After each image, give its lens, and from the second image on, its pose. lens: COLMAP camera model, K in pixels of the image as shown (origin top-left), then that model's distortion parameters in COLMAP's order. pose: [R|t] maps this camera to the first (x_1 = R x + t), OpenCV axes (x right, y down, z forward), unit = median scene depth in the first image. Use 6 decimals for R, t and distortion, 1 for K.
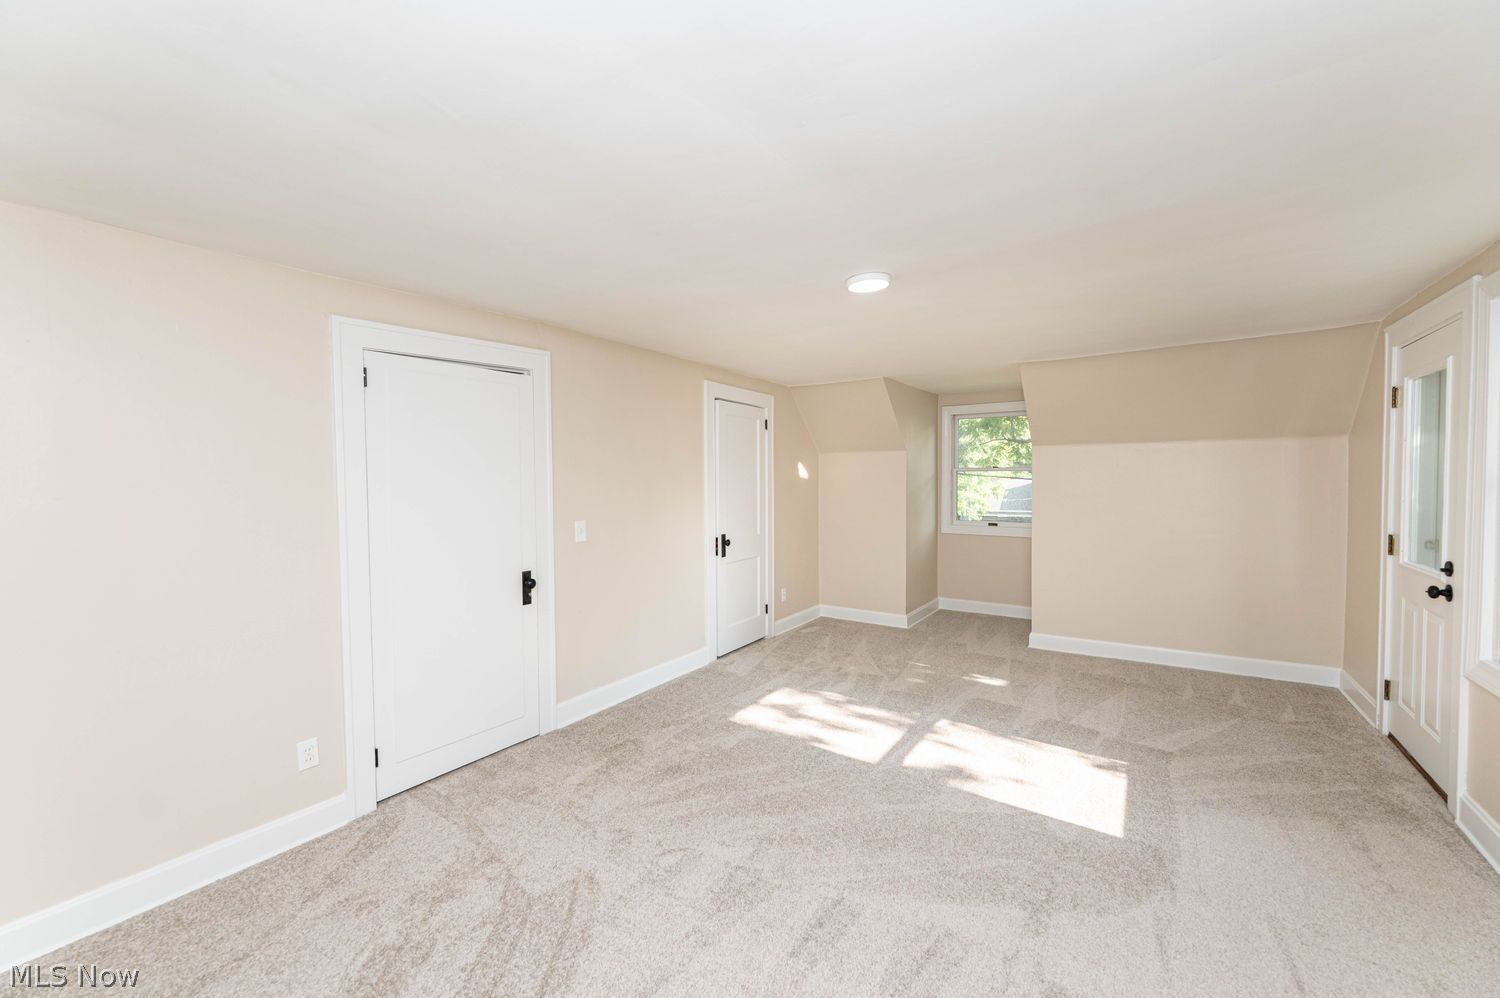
lens RADIAL K [[600.0, 0, 748.5], [0, 600.0, 506.3], [0, 0, 1]] dist [-0.000353, -0.000002]
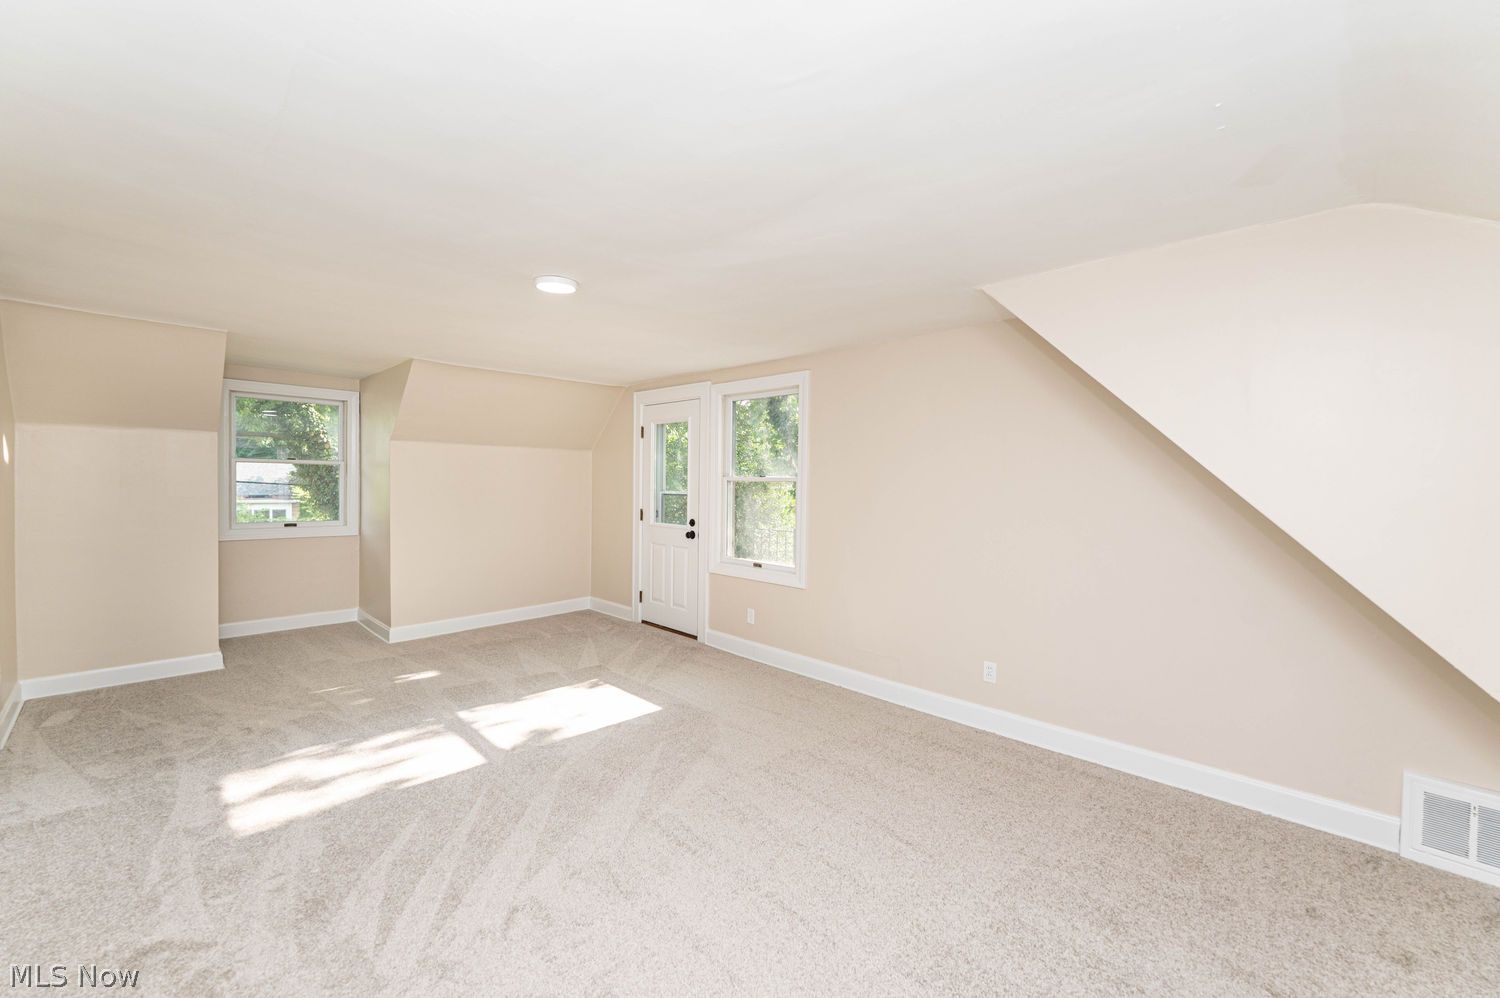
lens RADIAL K [[600.0, 0, 748.5], [0, 600.0, 506.3], [0, 0, 1]] dist [-0.000353, -0.000002]
pose [[0.169606, -0.033003, 0.984959, -0.554415], [0.029405, 0.999164, 0.028416, -0.002041], [-0.985073, 0.024143, 0.170435, 0.336609]]
